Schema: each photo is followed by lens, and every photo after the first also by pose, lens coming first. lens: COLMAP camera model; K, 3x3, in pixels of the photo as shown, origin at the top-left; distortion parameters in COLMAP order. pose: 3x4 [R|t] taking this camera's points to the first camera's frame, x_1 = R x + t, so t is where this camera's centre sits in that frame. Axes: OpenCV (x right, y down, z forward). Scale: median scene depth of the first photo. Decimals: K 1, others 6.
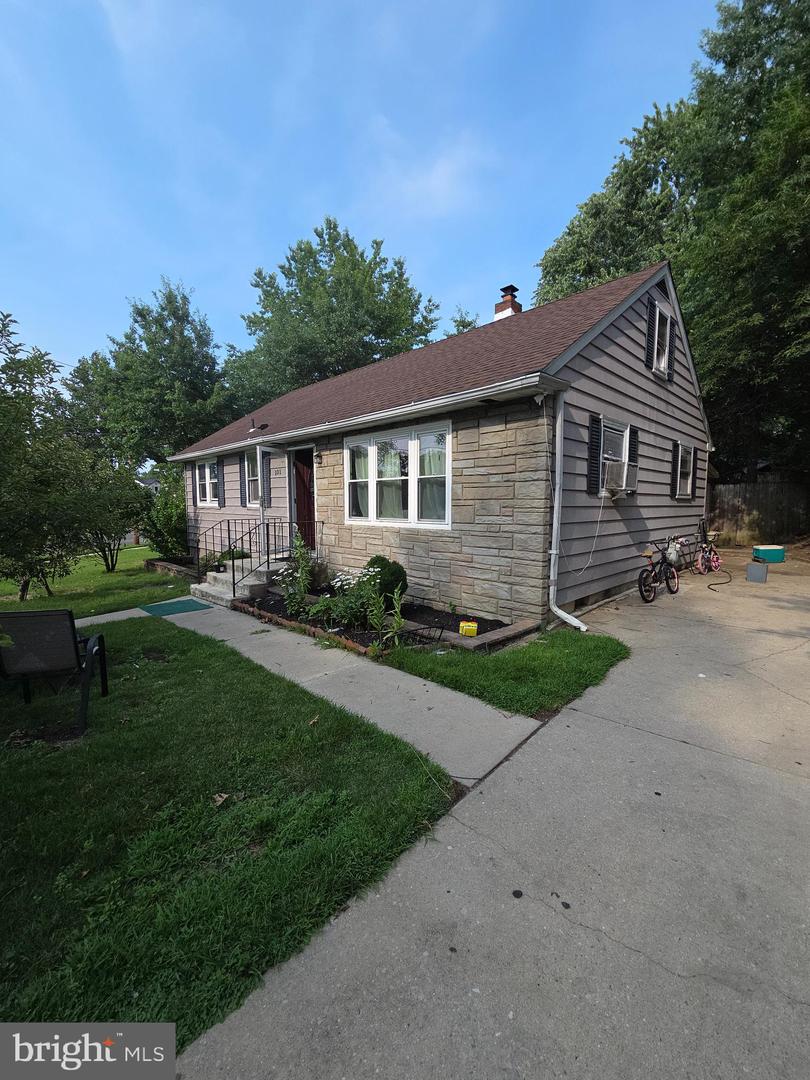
lens RADIAL K [[433.7, 0, 405.0], [0, 433.7, 540.0], [0, 0, 1]] dist [0.000301, 0.000014]
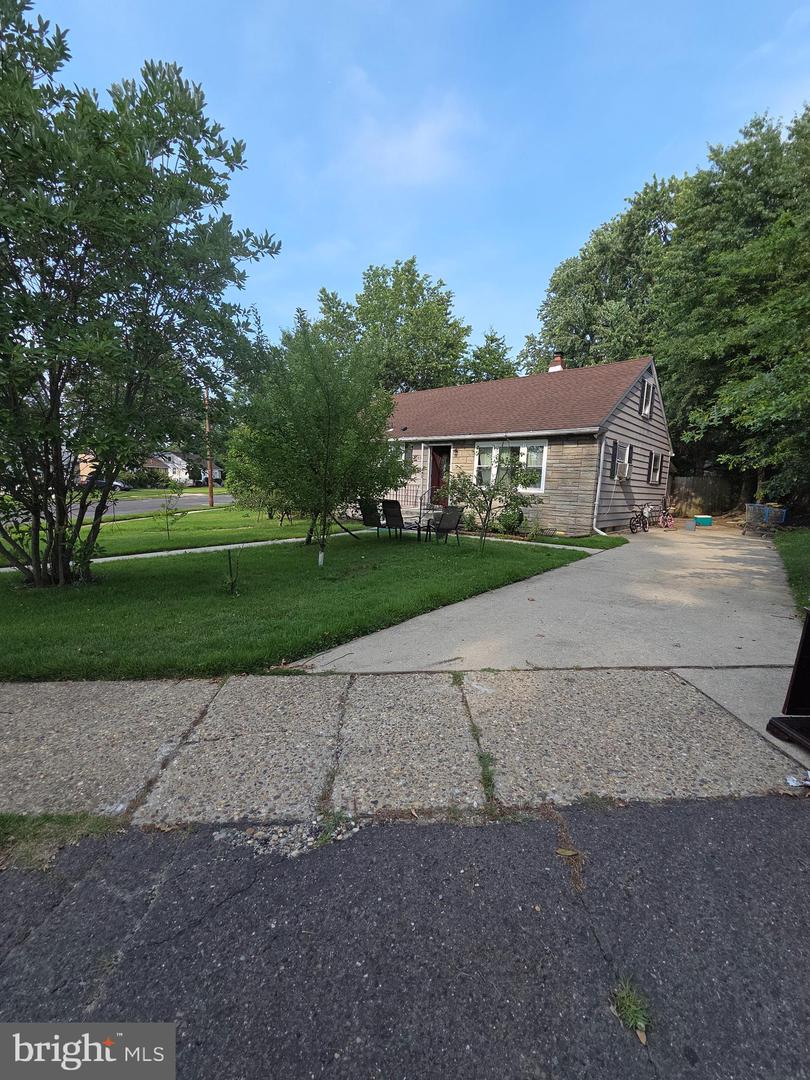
lens RADIAL K [[458.2, 0, 405.0], [0, 458.2, 540.0], [0, 0, 1]] dist [0.024484, 0.000013]
pose [[0.996495, 0.032180, 0.077214, -0.601471], [-0.034824, 0.998844, 0.033141, 0.126977], [-0.076058, -0.035713, 0.996464, -0.956431]]
